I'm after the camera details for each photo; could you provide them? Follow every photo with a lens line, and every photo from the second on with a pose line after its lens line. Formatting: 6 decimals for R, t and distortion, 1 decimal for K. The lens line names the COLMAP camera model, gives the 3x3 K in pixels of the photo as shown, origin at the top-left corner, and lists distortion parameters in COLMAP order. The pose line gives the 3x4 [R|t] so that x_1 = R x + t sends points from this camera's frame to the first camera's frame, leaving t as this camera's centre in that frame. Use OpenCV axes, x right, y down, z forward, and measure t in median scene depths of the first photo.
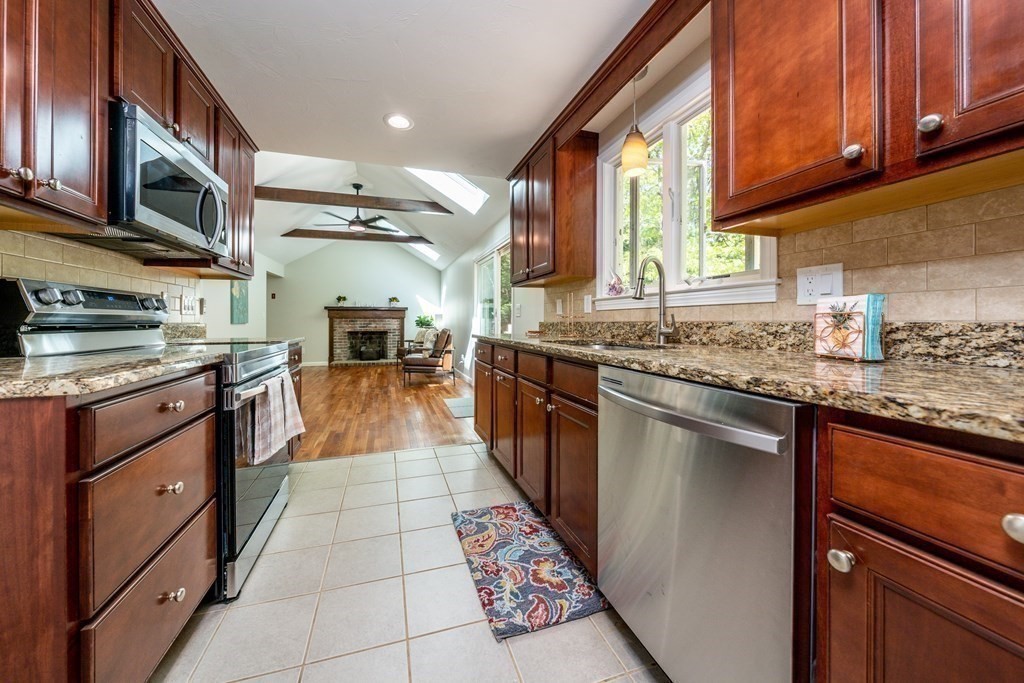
lens RADIAL K [[358.0, 0, 495.7], [0, 358.0, 321.8], [0, 0, 1]] dist [-0.000594, -0.000052]
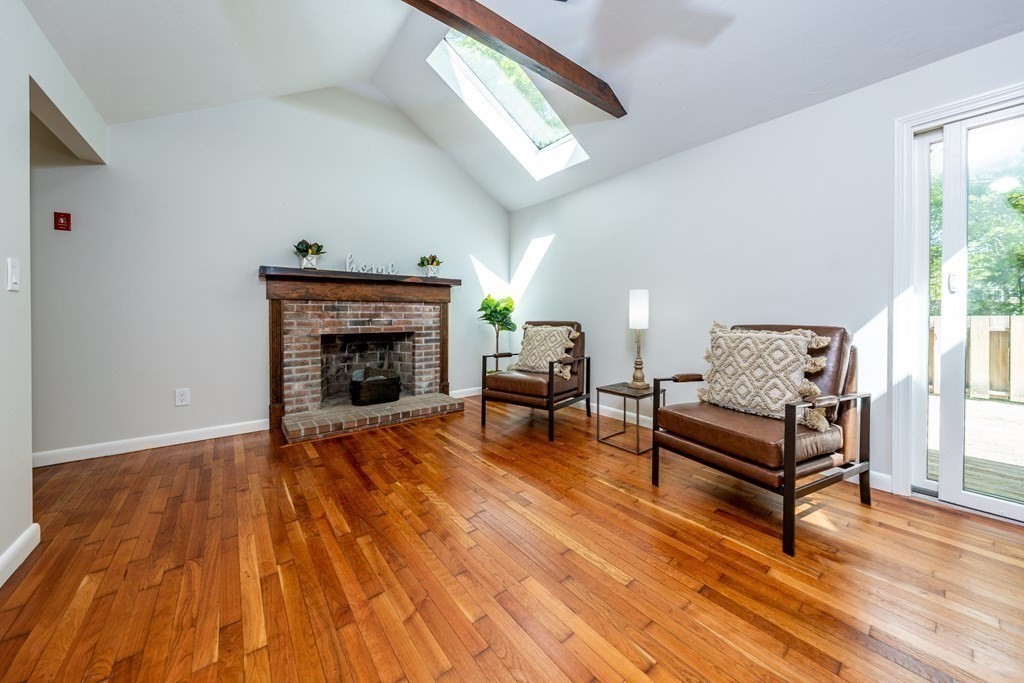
lens RADIAL K [[358.0, 0, 516.8], [0, 358.0, 313.8], [0, 0, 1]] dist [-0.000594, -0.000052]
pose [[0.933350, 0.000357, 0.358967, -1.248046], [-0.000206, 1.000000, -0.000458, 0.014972], [-0.358967, 0.000354, 0.933350, 1.957185]]
